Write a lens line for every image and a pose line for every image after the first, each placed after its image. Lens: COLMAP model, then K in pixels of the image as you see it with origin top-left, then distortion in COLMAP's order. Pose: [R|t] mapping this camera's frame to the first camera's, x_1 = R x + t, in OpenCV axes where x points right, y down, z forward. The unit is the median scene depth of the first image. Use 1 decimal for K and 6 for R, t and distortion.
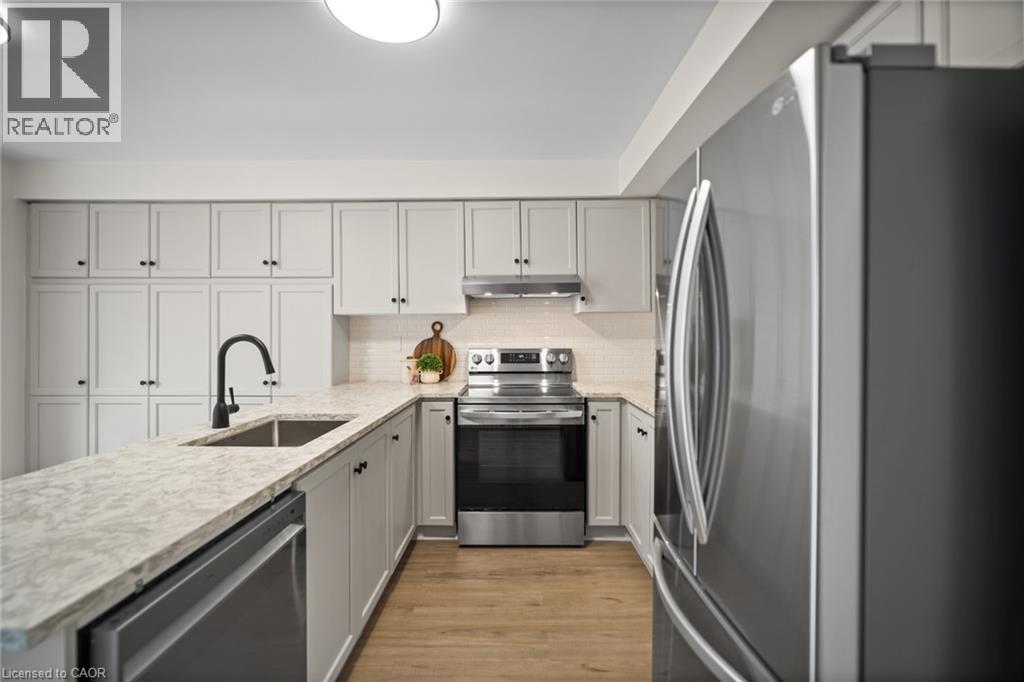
lens RADIAL K [[442.1, 0, 512.3], [0, 442.1, 335.7], [0, 0, 1]] dist [-0.002837, -0.000062]
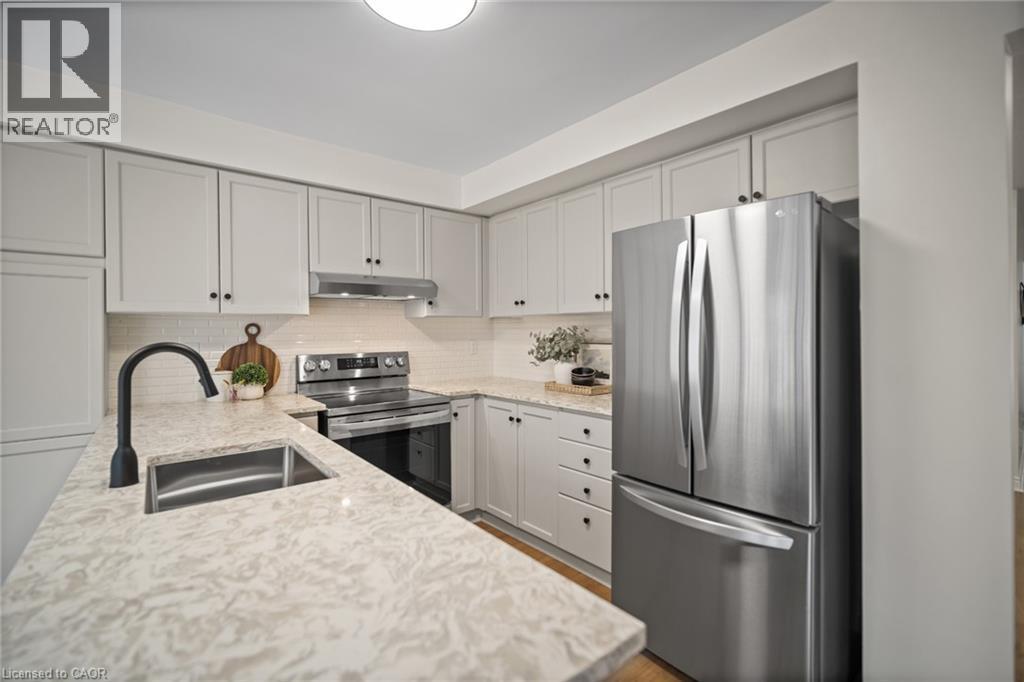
lens RADIAL K [[443.1, 0, 513.8], [0, 443.1, 338.8], [0, 0, 1]] dist [-0.002931, 0.000237]
pose [[0.771167, -0.012641, 0.636508, -0.352688], [0.010833, 0.999919, 0.006733, -0.004508], [-0.636541, 0.001703, 0.771241, 0.068933]]
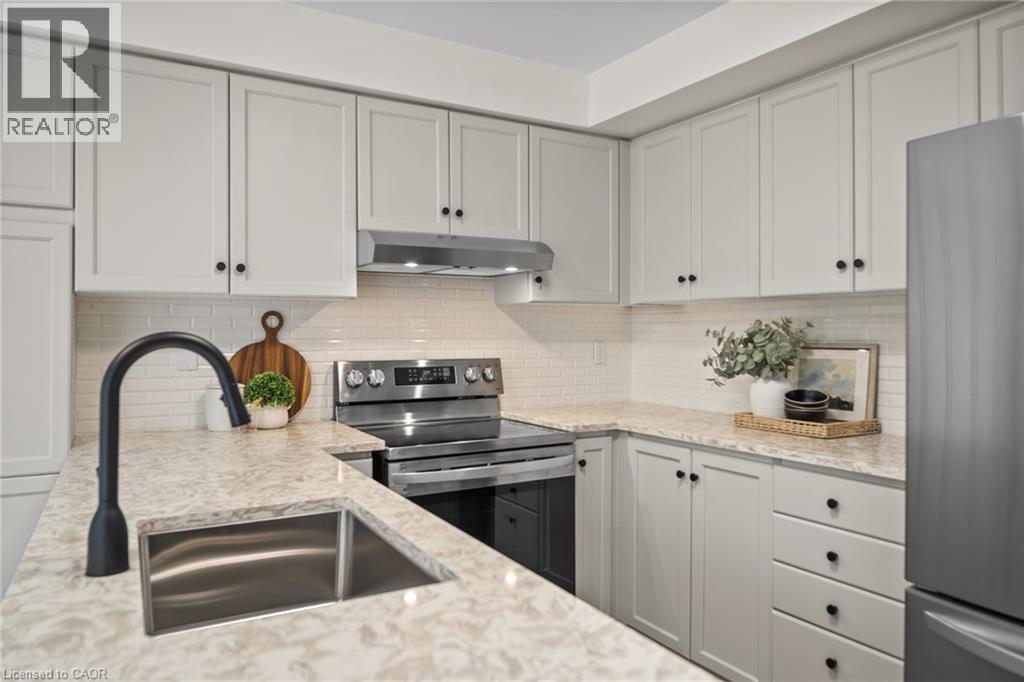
lens RADIAL K [[676.1, 0, 516.4], [0, 676.1, 341.2], [0, 0, 1]] dist [-0.003469, -0.003638]
pose [[0.860754, -0.003140, 0.509012, -0.365527], [0.001960, 0.999994, 0.002855, 0.002356], [-0.509018, -0.001459, 0.860755, 0.172168]]
